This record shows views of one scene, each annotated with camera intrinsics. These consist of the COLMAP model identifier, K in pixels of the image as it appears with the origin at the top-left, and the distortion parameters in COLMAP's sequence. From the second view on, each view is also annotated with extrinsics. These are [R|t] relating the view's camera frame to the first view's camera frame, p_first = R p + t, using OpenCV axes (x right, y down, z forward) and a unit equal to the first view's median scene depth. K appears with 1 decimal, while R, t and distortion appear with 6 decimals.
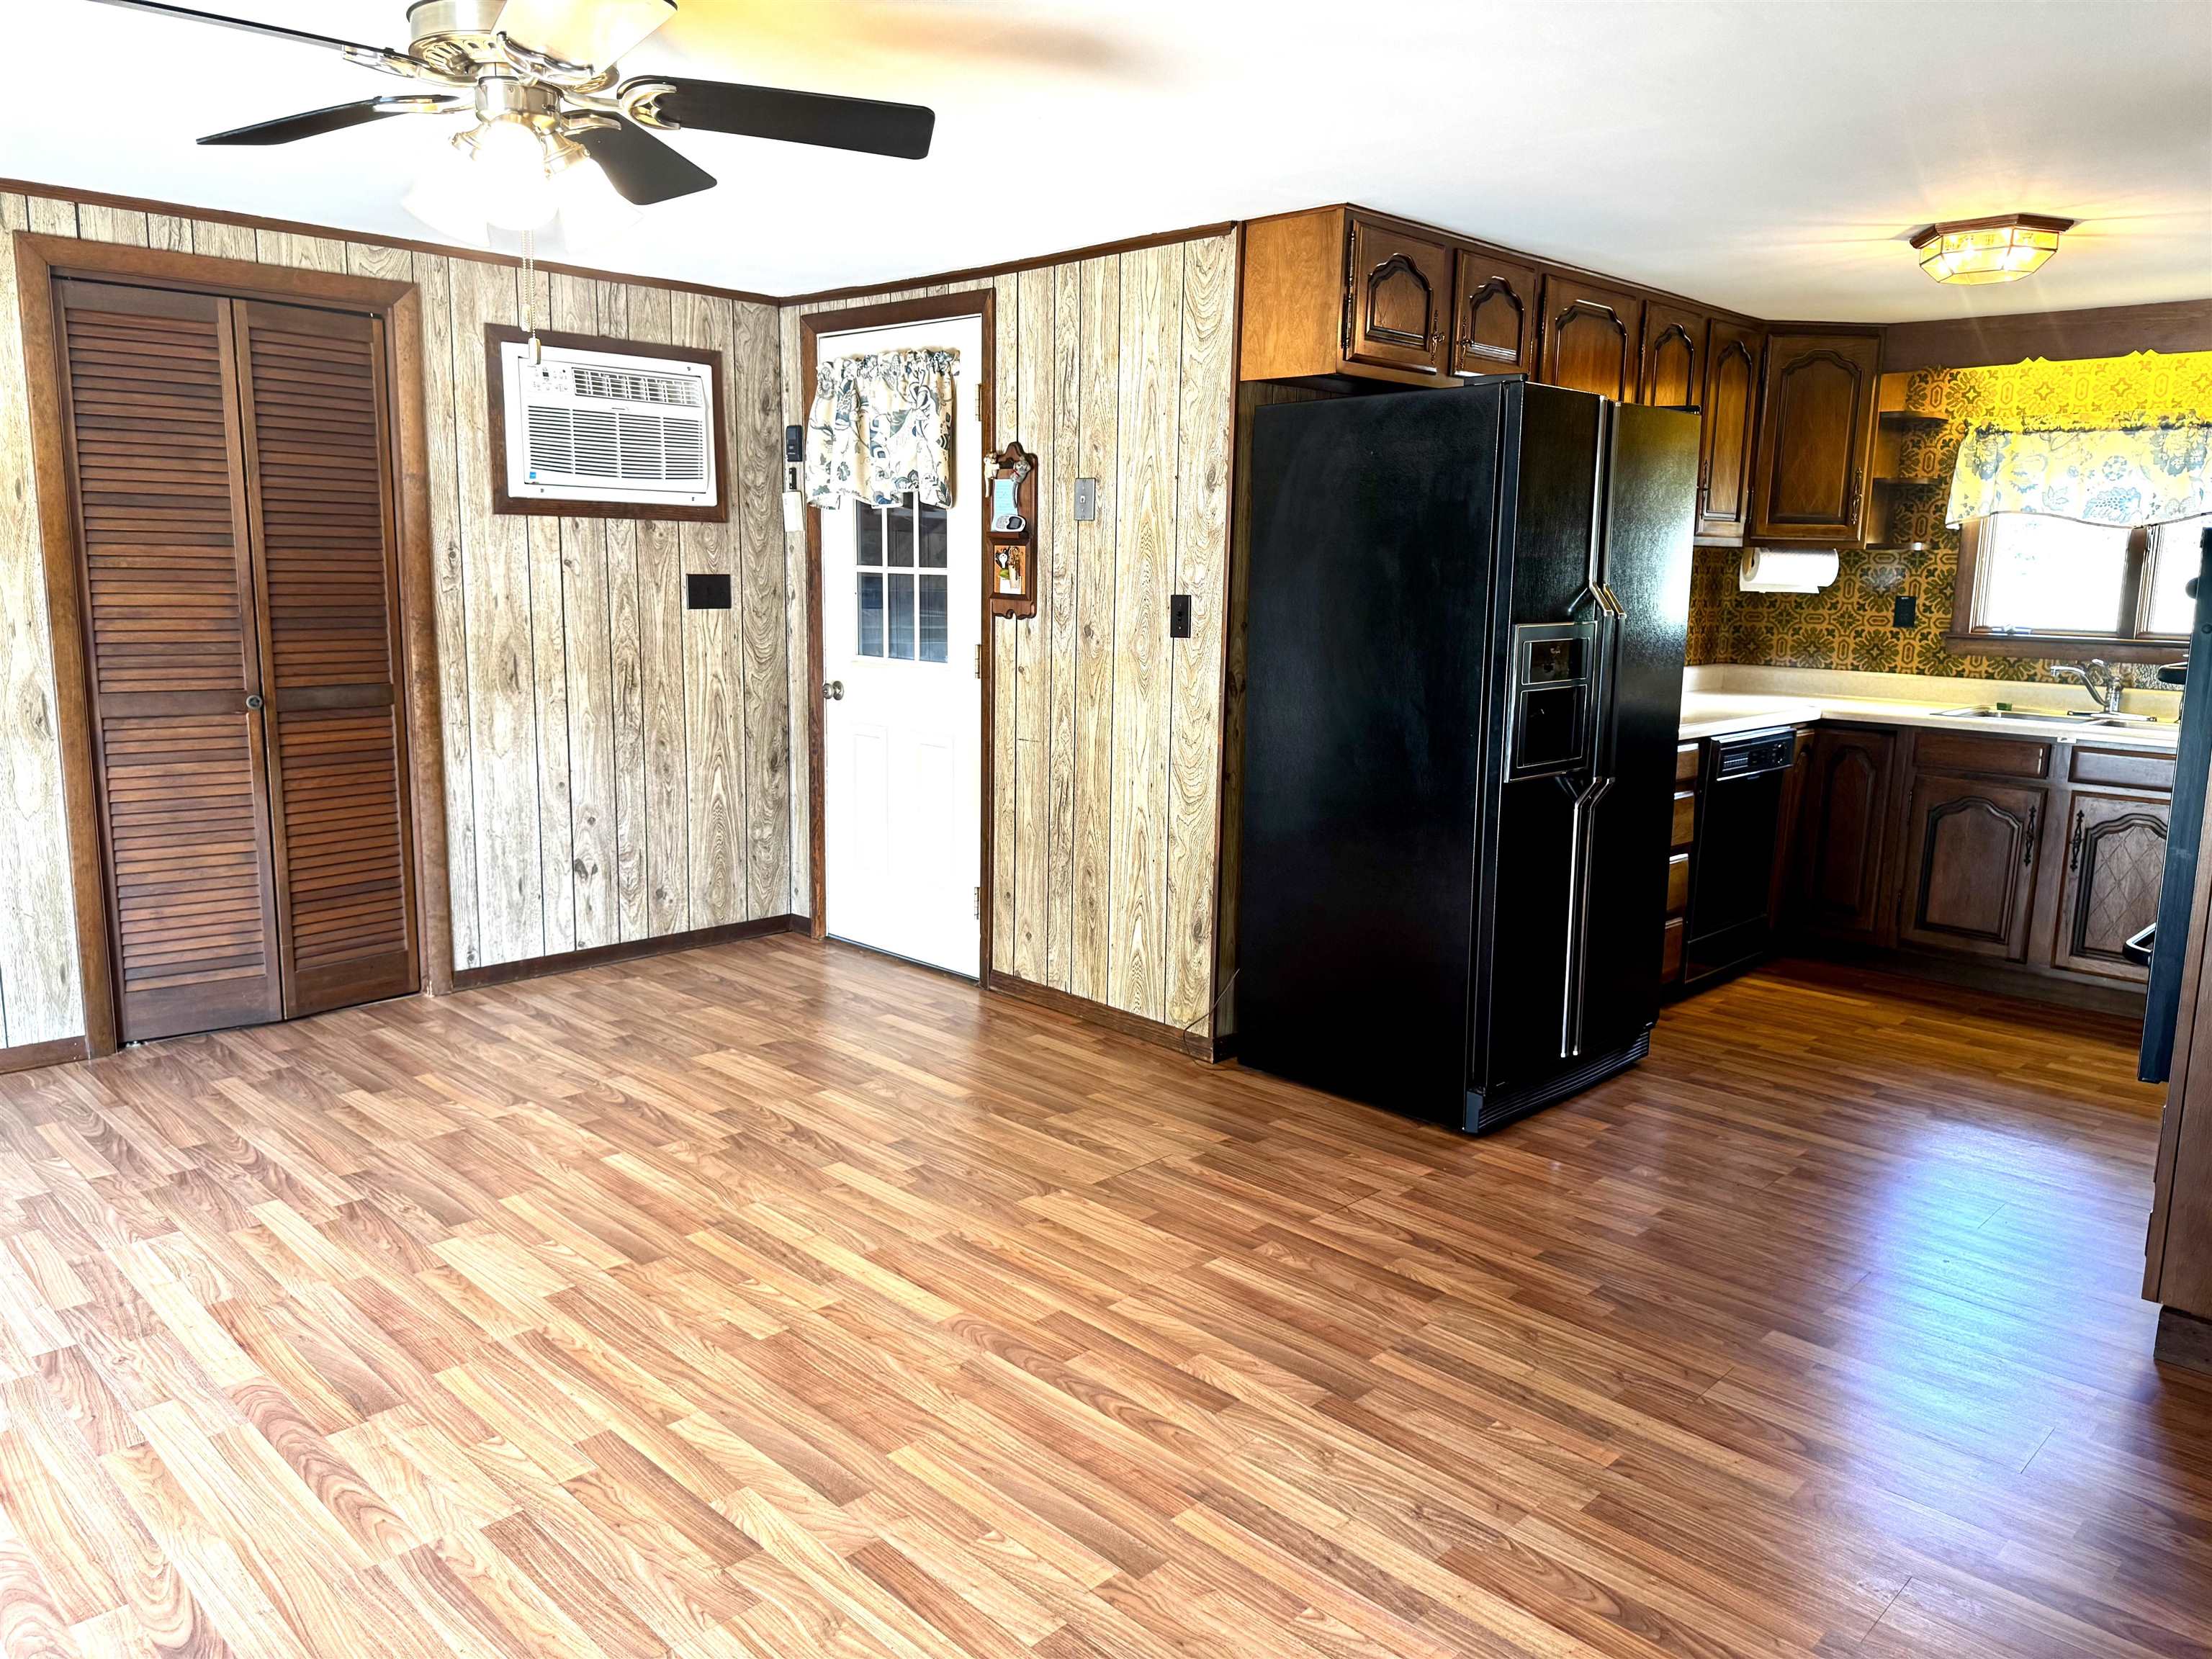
lens RADIAL K [[1567.7, 0, 1107.5], [0, 1567.7, 820.4], [0, 0, 1]] dist [0.049402, -0.062158]
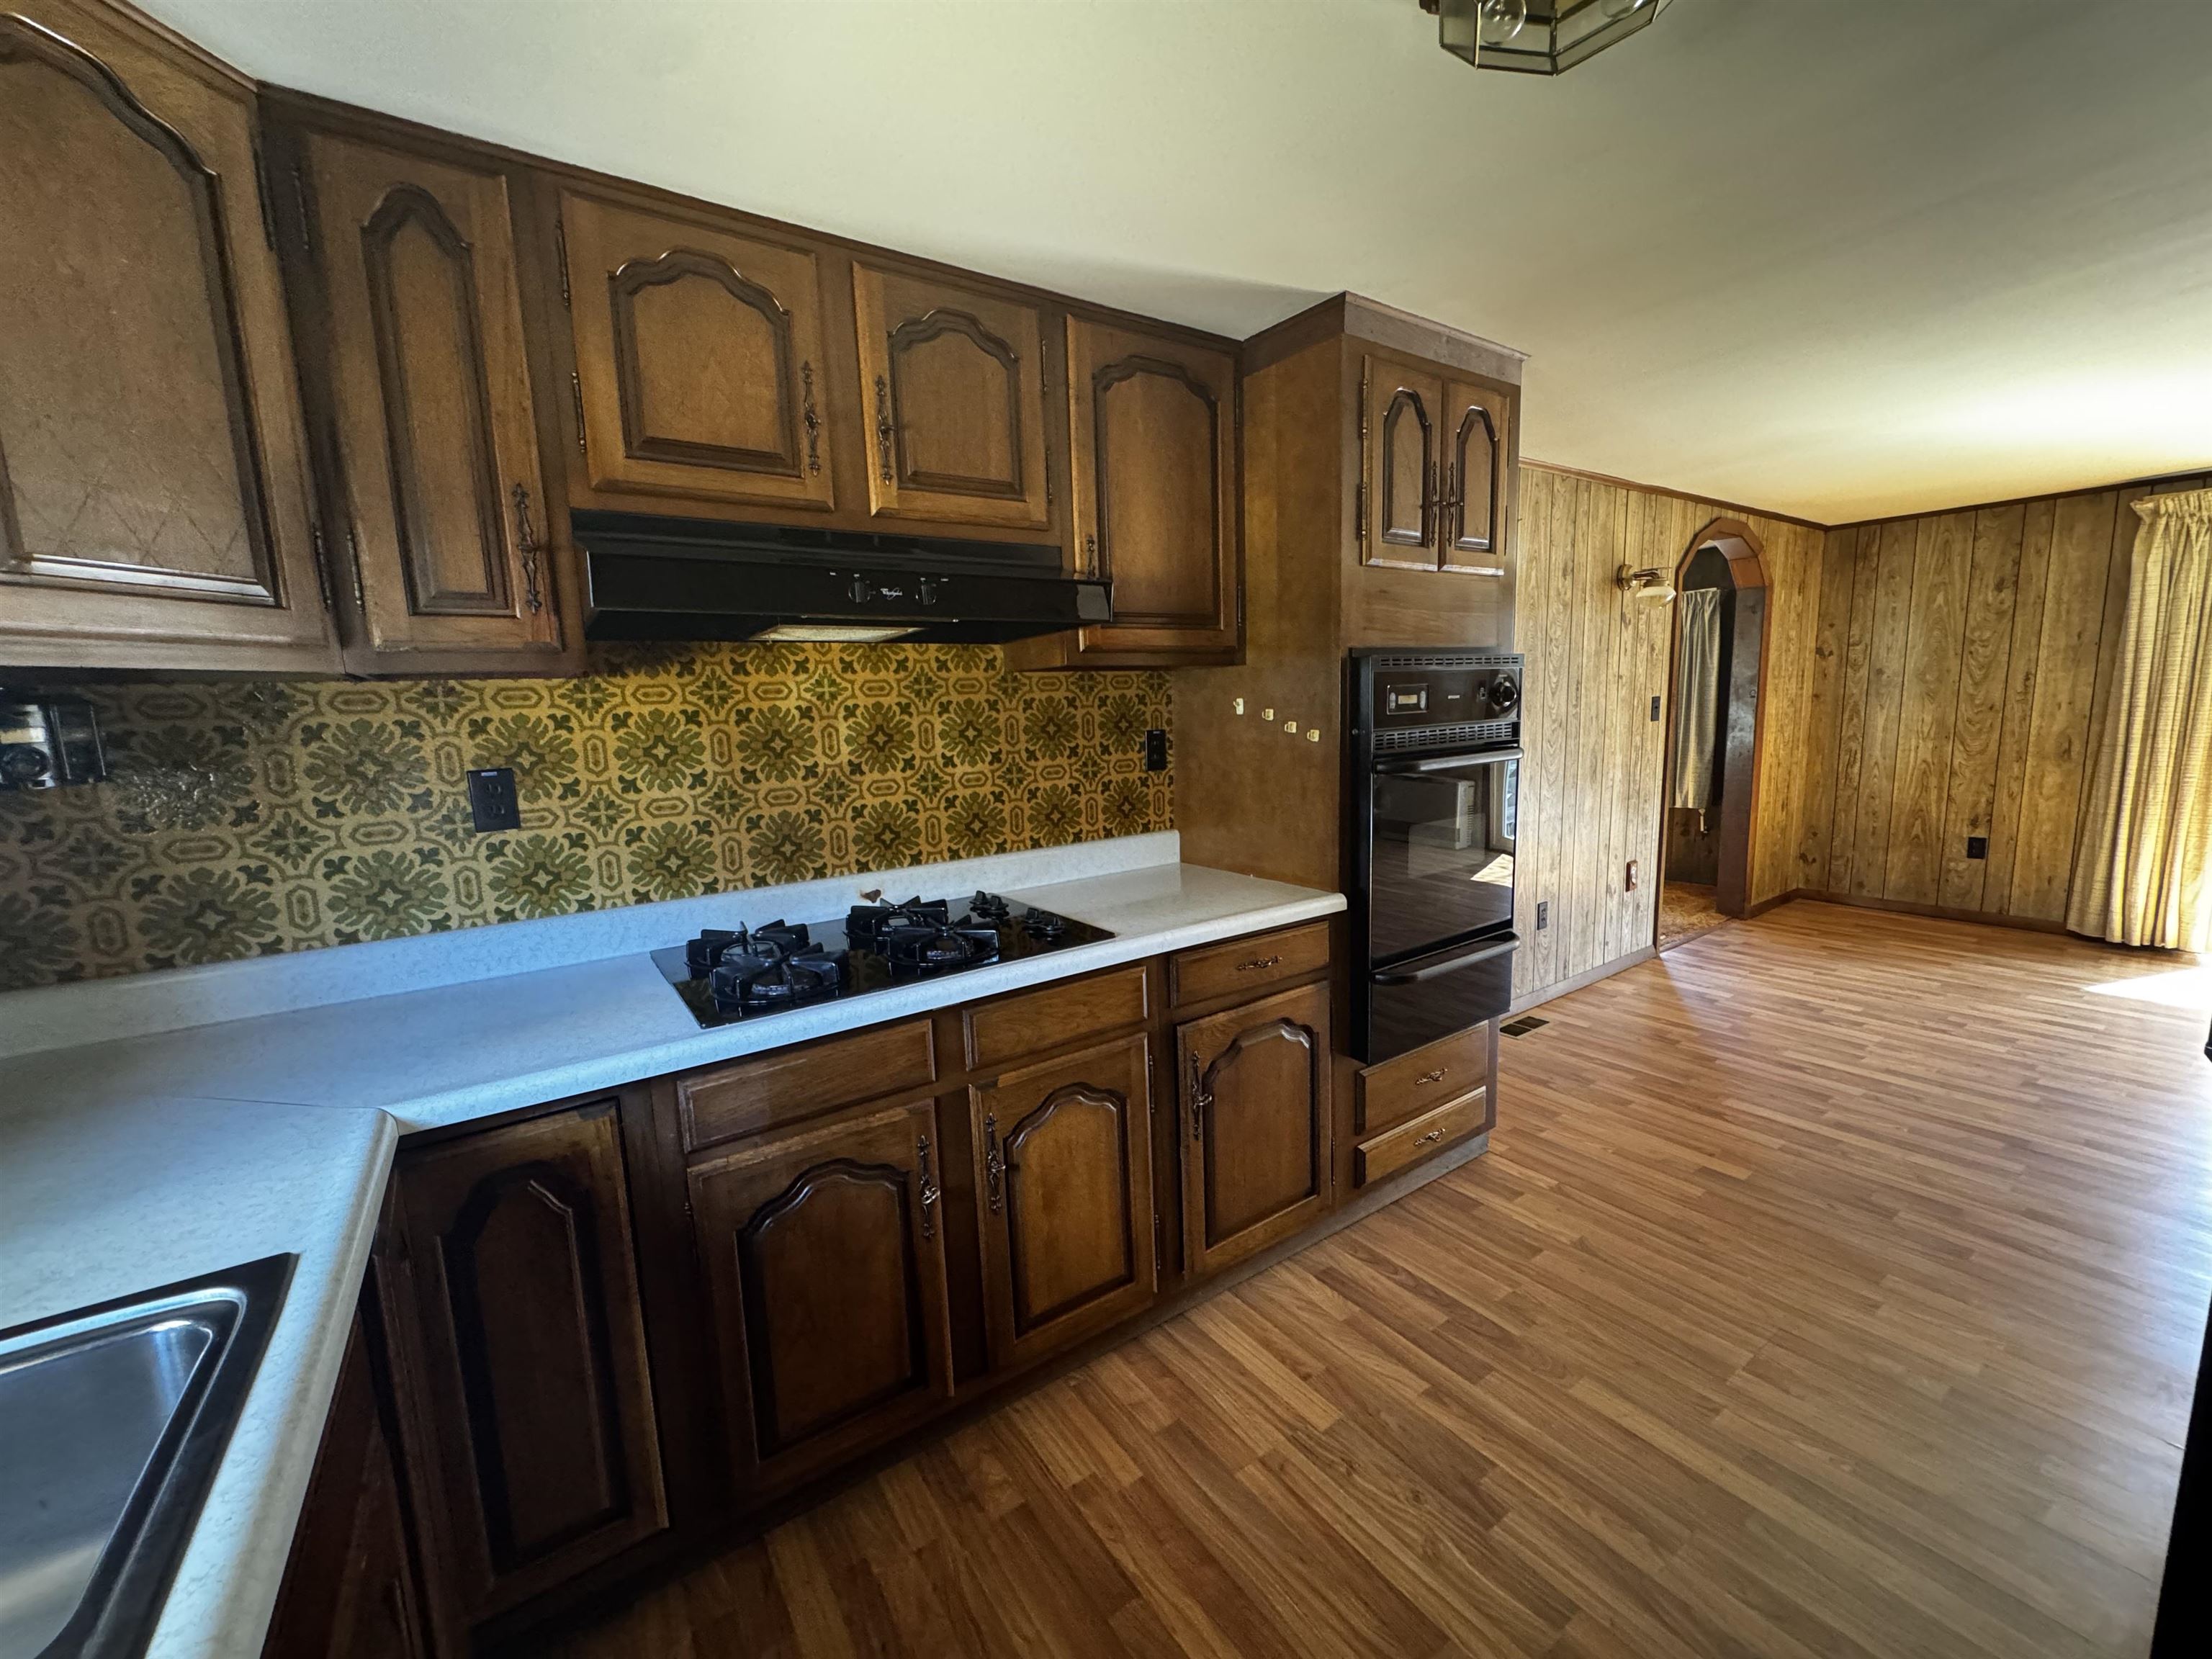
lens RADIAL K [[878.0, 0, 1102.3], [0, 878.0, 827.3], [0, 0, 1]] dist [-0.000591, -0.000179]
pose [[-0.978486, -0.010921, 0.206025, 0.527534], [0.052170, 0.953047, 0.298296, -0.176415], [-0.199610, 0.302627, -0.931973, 1.116859]]
